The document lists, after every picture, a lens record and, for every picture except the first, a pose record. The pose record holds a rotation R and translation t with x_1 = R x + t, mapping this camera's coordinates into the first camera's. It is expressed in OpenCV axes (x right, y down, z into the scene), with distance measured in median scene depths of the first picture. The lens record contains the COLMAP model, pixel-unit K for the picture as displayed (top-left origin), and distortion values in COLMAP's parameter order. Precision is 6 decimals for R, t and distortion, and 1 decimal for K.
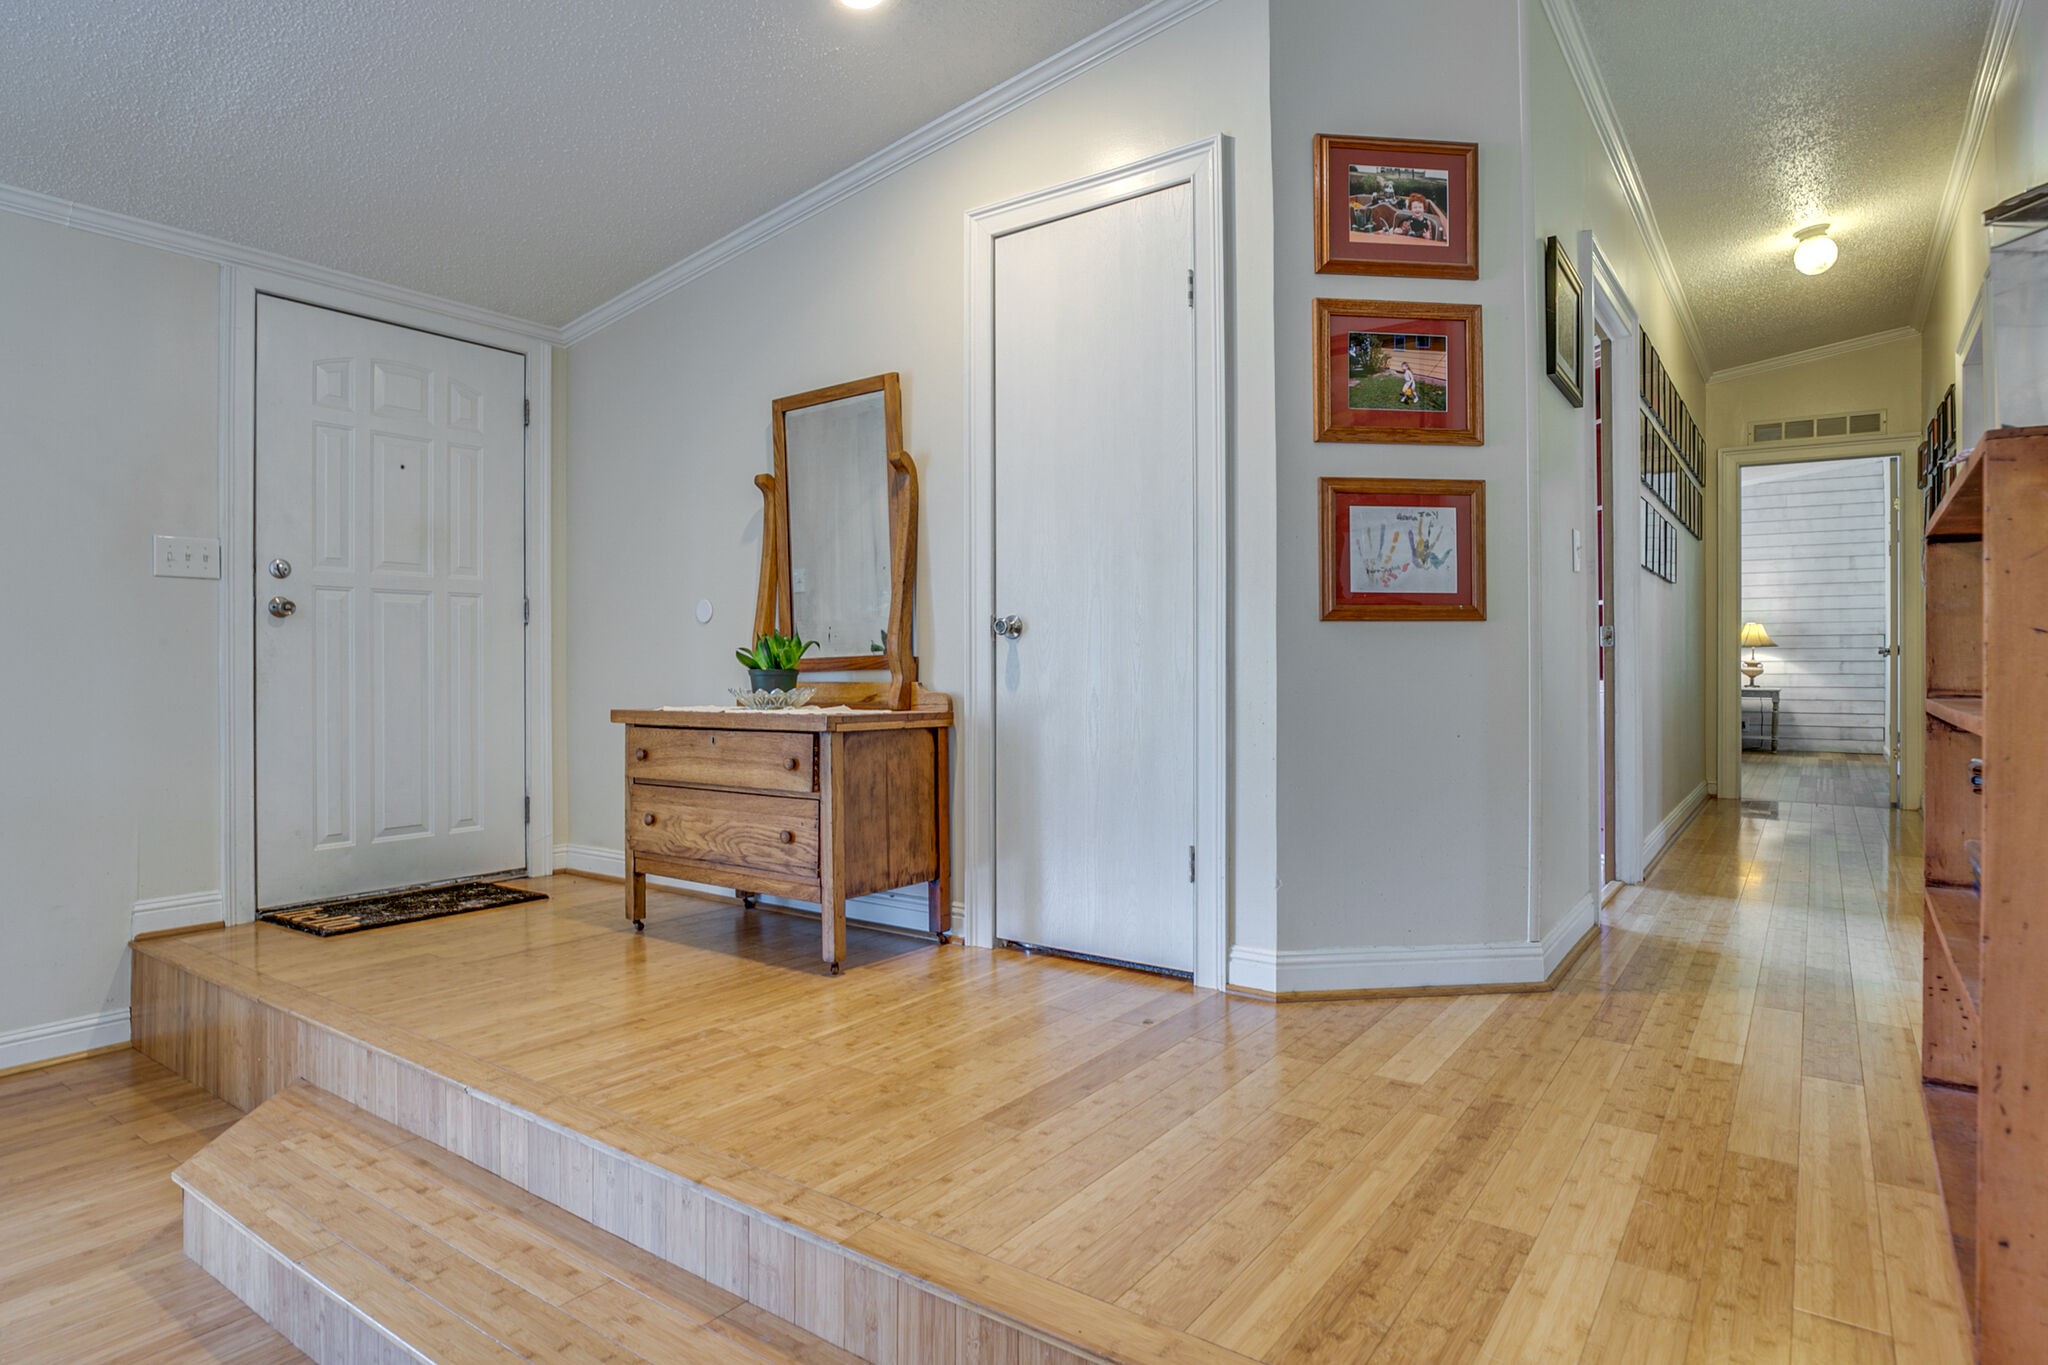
lens RADIAL K [[1115.0, 0, 897.8], [0, 1115.0, 672.2], [0, 0, 1]] dist [-0.000463, 0.000360]
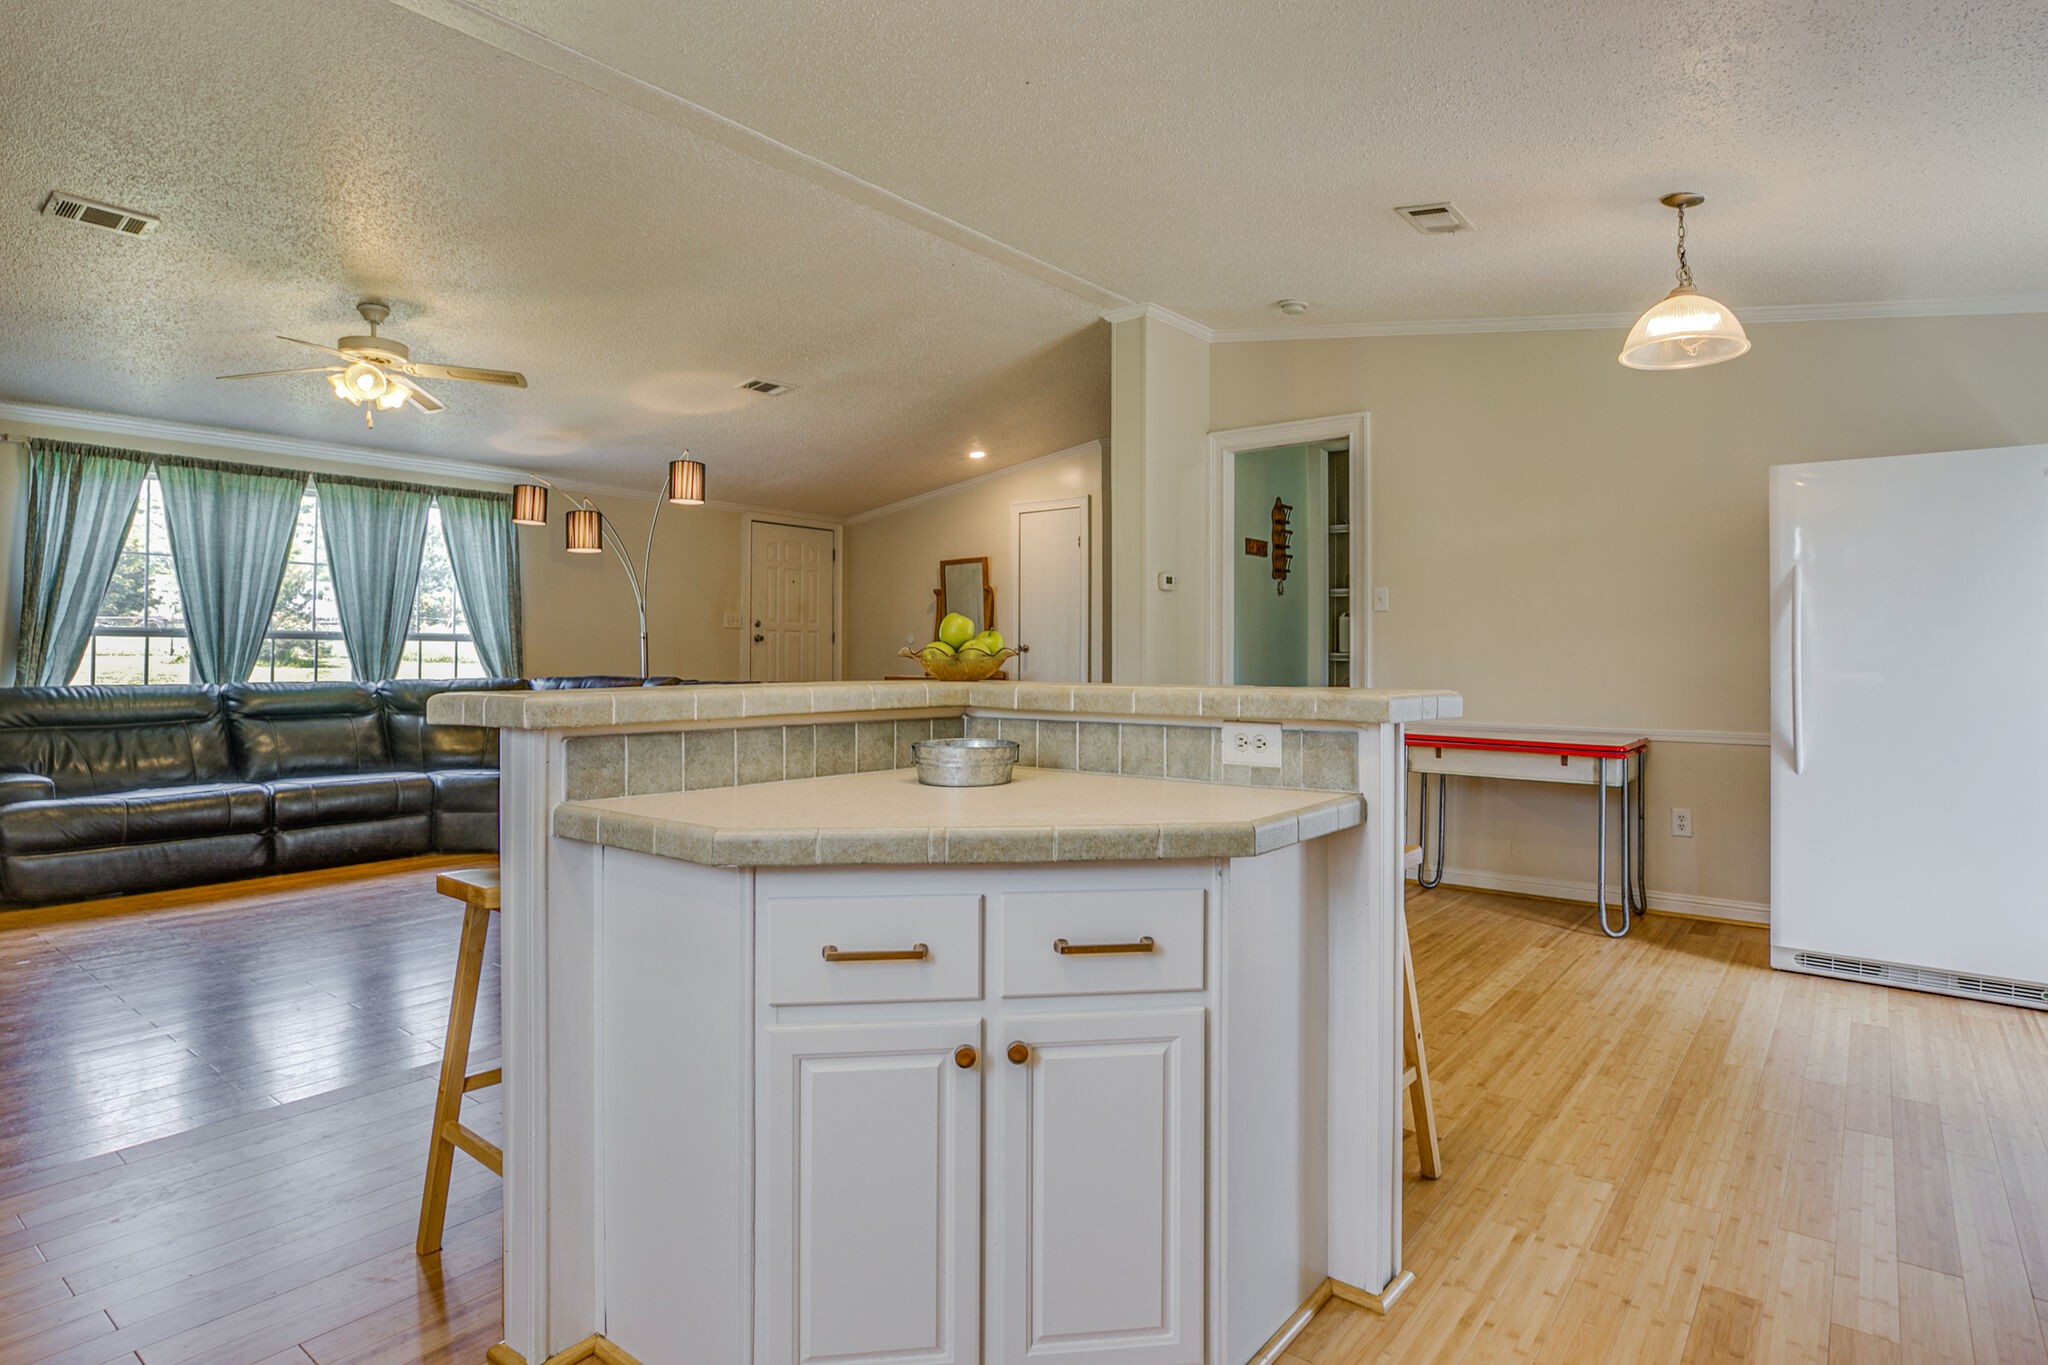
lens RADIAL K [[1060.3, 0, 1026.5], [0, 1060.3, 655.9], [0, 0, 1]] dist [-0.032981, 0.013752]
pose [[0.999451, 0.006849, 0.032427, 0.011072], [-0.006664, 0.999961, -0.005783, -0.003288], [-0.032466, 0.005563, 0.999457, -1.282200]]
